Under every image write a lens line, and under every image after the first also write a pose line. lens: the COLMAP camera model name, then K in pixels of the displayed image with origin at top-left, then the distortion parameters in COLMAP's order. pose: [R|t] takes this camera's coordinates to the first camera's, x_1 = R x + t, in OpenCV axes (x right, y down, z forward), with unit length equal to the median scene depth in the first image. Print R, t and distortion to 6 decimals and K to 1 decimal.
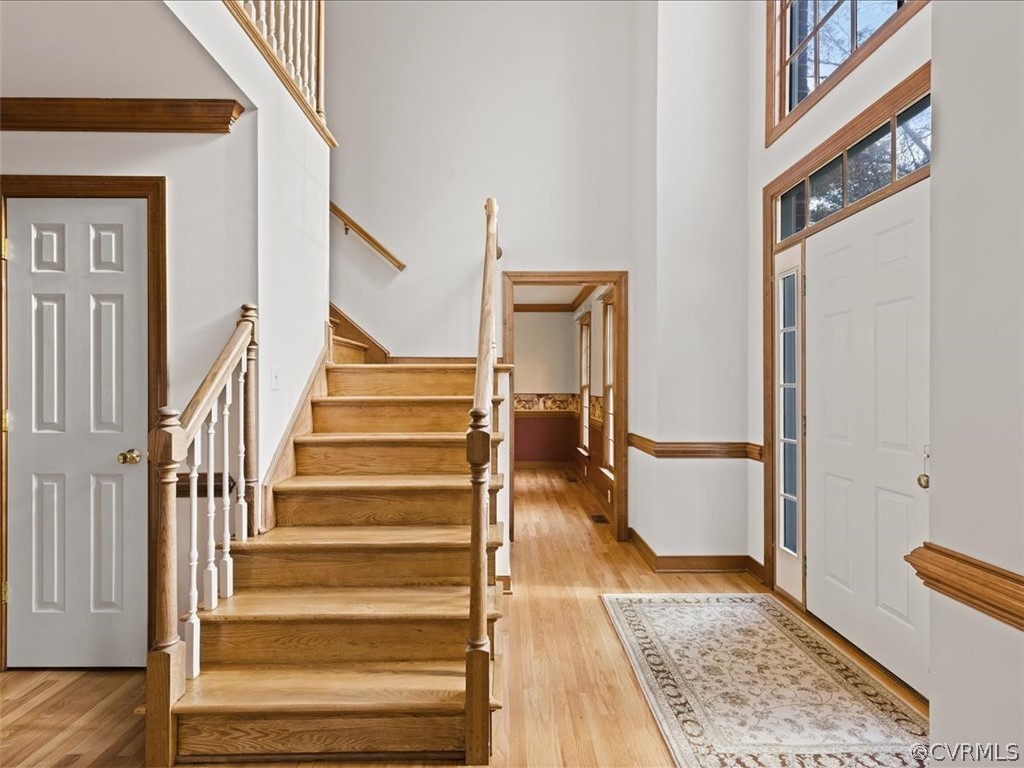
lens RADIAL K [[516.2, 0, 513.4], [0, 516.2, 386.0], [0, 0, 1]] dist [0.001755, -0.000945]
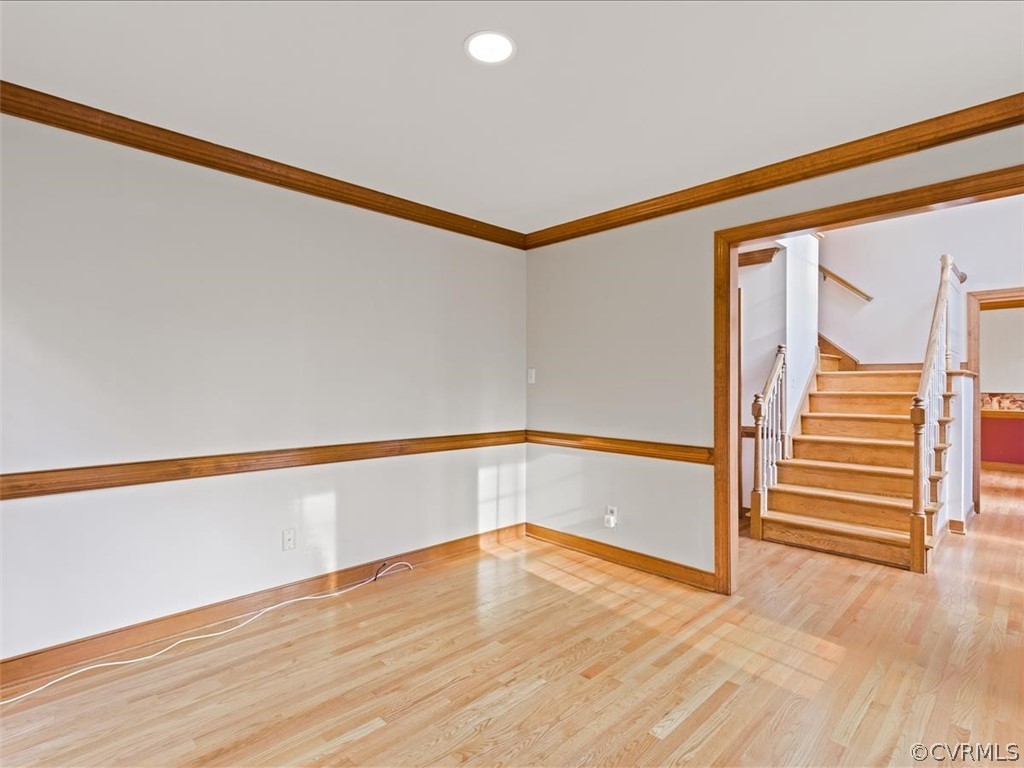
lens RADIAL K [[516.2, 0, 514.1], [0, 516.2, 384.3], [0, 0, 1]] dist [0.001755, -0.000945]
pose [[0.691373, 0.002189, -0.722494, 0.192492], [-0.001499, 0.999998, 0.001596, -0.004363], [0.722496, -0.000020, 0.691375, -0.990906]]
